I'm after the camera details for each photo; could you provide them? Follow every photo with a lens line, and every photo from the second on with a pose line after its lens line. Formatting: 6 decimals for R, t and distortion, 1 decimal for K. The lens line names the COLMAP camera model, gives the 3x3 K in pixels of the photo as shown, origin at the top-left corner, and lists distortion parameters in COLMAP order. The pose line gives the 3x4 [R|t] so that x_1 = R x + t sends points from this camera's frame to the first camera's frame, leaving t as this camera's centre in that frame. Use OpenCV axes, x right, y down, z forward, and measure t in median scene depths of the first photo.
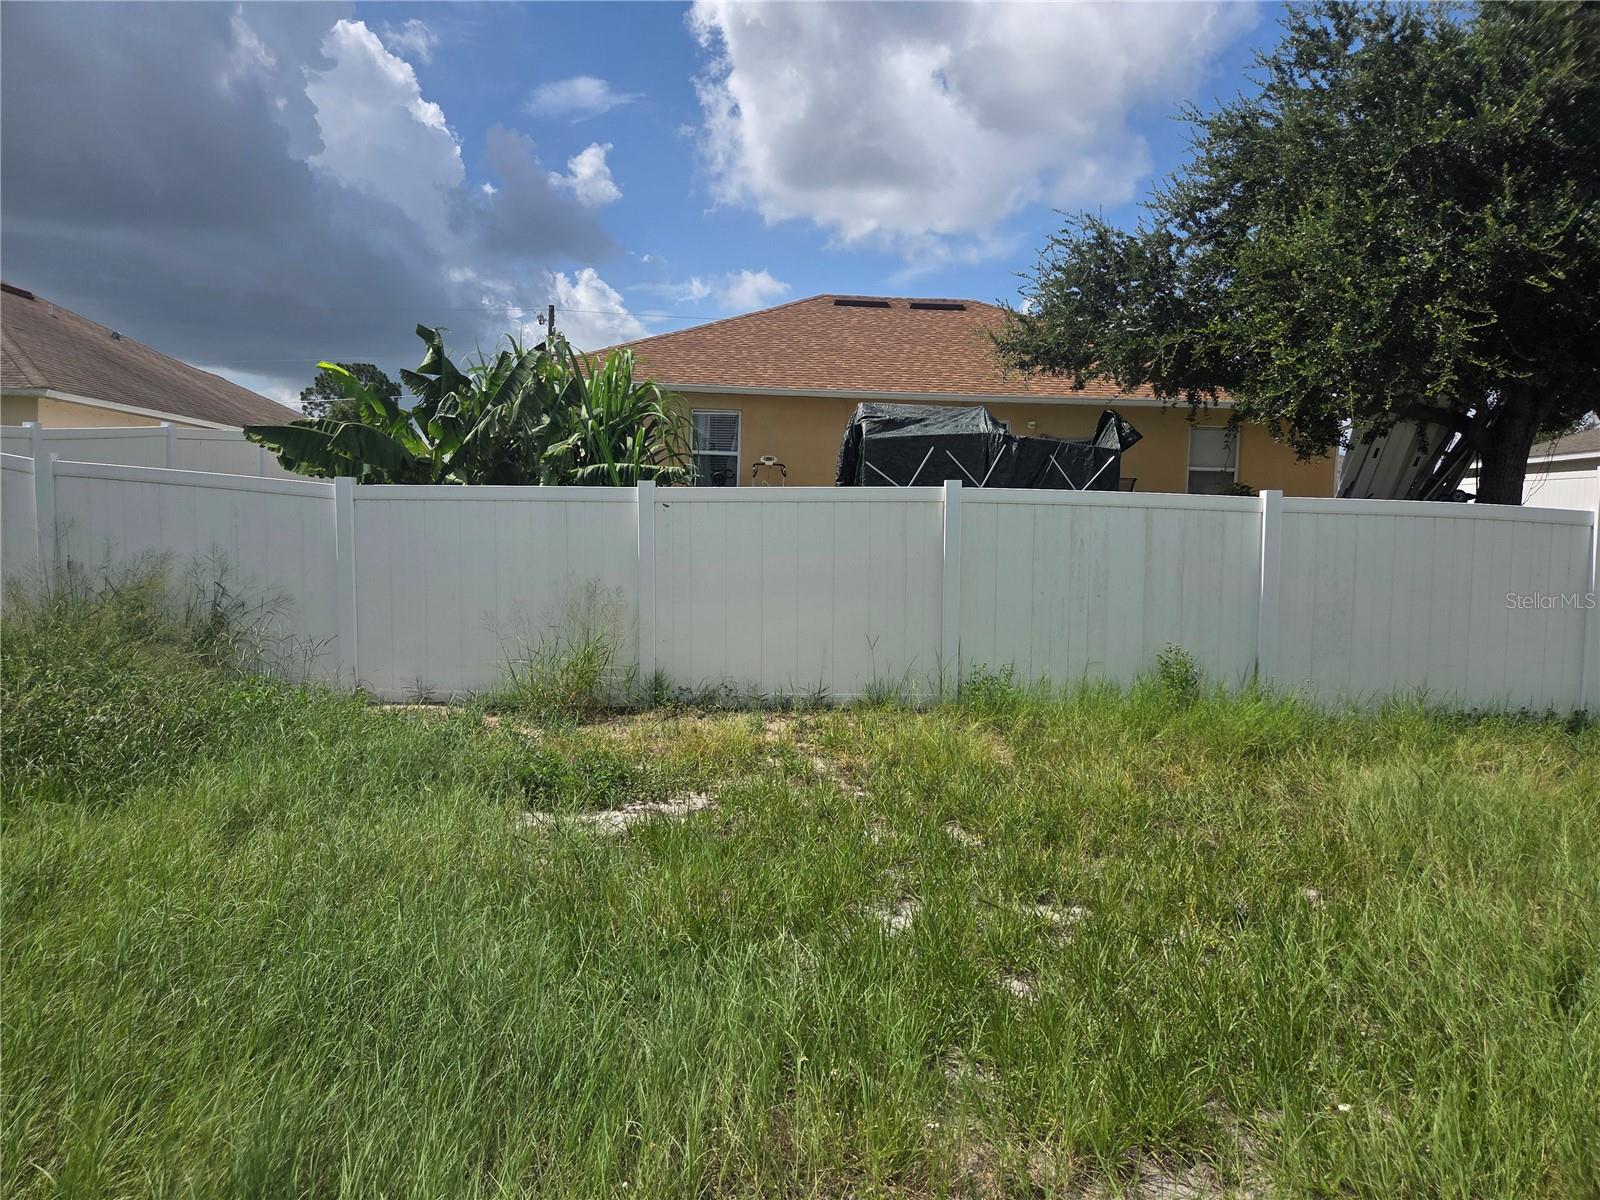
lens RADIAL K [[1079.1, 0, 797.6], [0, 1079.1, 597.5], [0, 0, 1]] dist [0.061116, -0.002181]
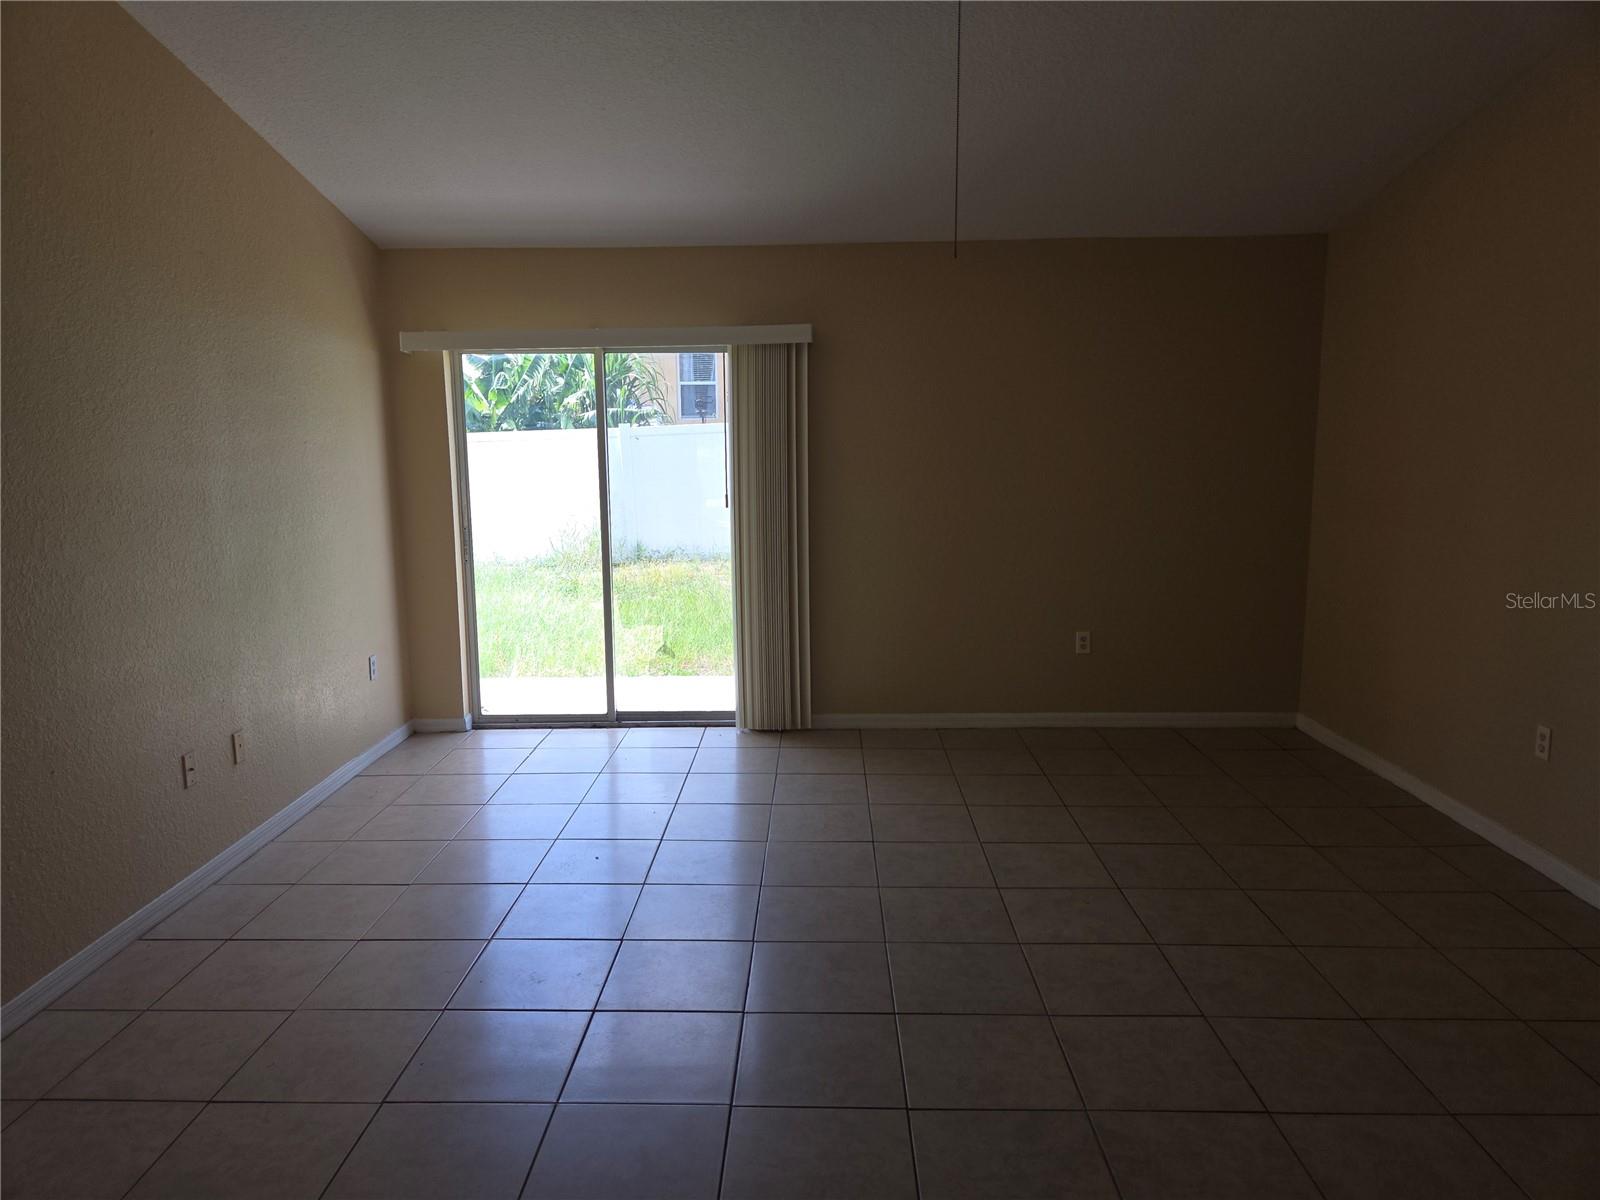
lens RADIAL K [[1079.1, 0, 800.2], [0, 1079.1, 598.7], [0, 0, 1]] dist [0.061116, -0.002181]
pose [[0.998931, -0.038867, -0.025017, 0.135947], [0.040930, 0.995275, 0.088050, 0.018324], [0.021476, -0.088980, 0.995802, -0.566738]]
